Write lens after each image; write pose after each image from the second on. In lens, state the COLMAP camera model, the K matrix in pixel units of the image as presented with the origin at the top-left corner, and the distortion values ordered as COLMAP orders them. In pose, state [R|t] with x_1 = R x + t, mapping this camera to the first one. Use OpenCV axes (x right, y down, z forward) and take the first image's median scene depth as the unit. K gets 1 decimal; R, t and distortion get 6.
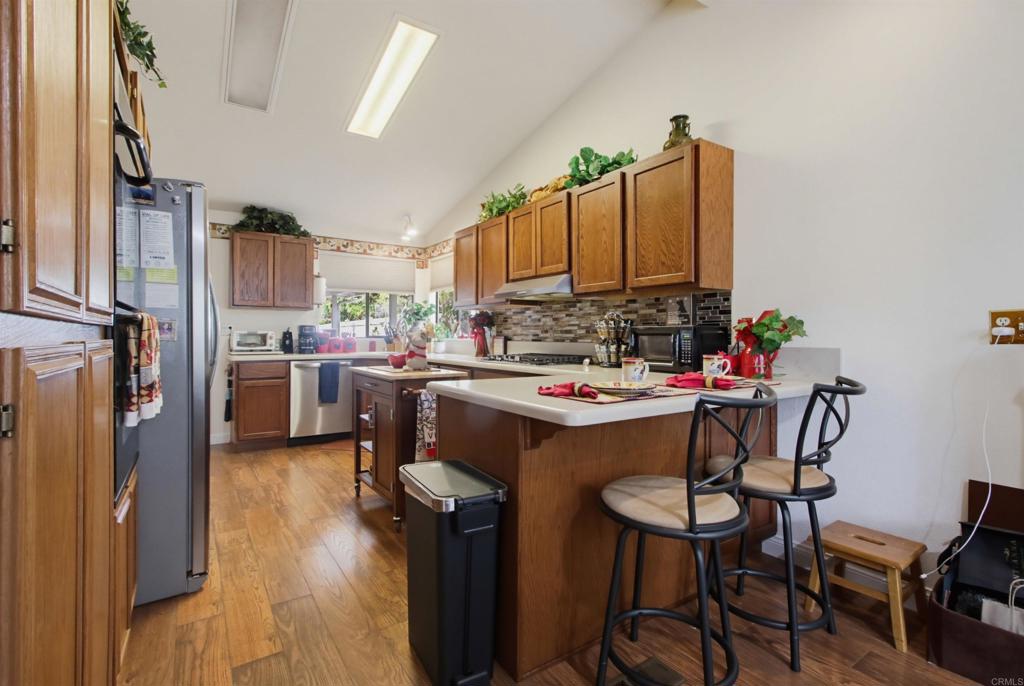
lens RADIAL K [[499.1, 0, 512.0], [0, 499.1, 343.0], [0, 0, 1]] dist [0.000292, 0.000261]
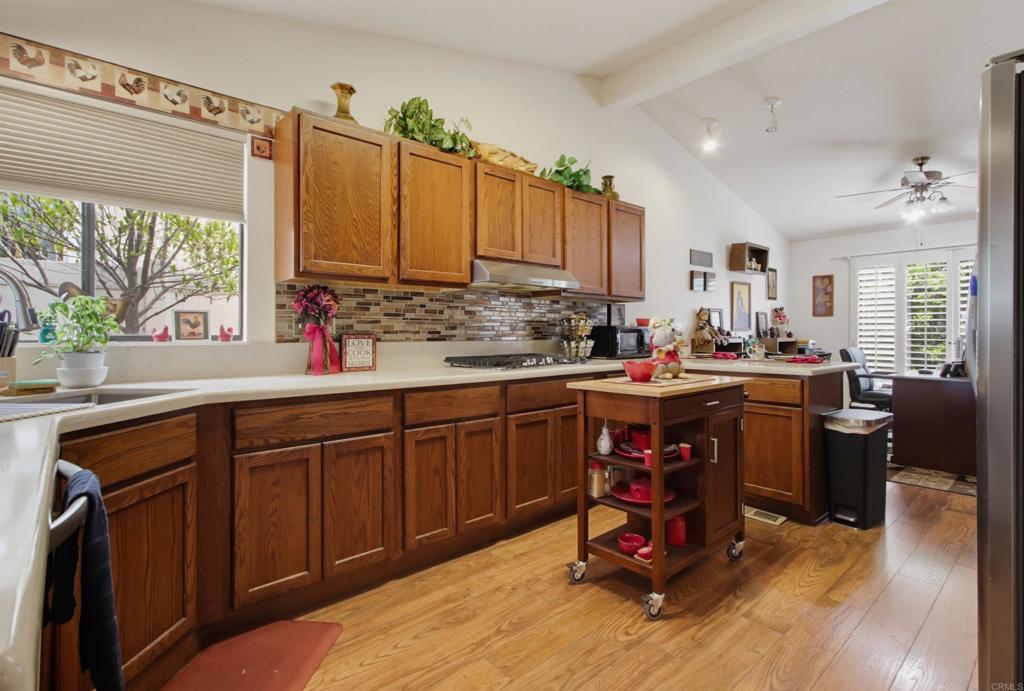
lens RADIAL K [[495.1, 0, 520.2], [0, 495.1, 329.6], [0, 0, 1]] dist [-0.000276, 0.001041]
pose [[-0.158361, 0.001167, 0.987381, -0.591315], [0.013374, 0.999910, 0.000963, -0.016543], [-0.987291, 0.013358, -0.158362, 0.871490]]
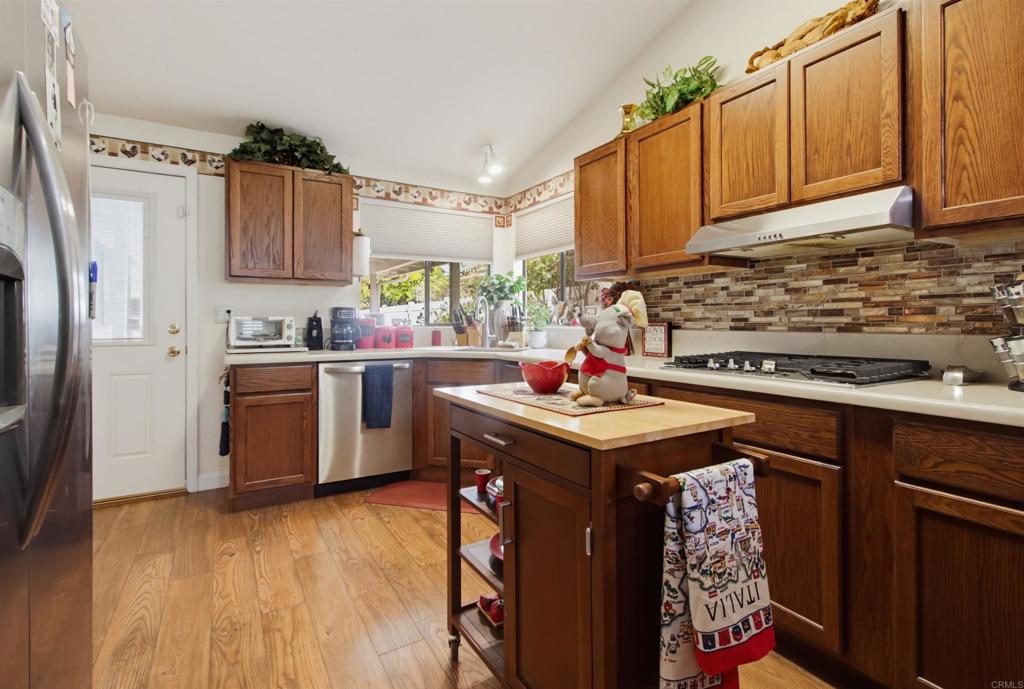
lens RADIAL K [[495.1, 0, 520.2], [0, 495.1, 328.6], [0, 0, 1]] dist [-0.000276, 0.001041]
pose [[0.999259, -0.005051, -0.038149, -0.160068], [0.004966, 0.999985, -0.002305, -0.004898], [0.038160, 0.002114, 0.999269, 0.373019]]
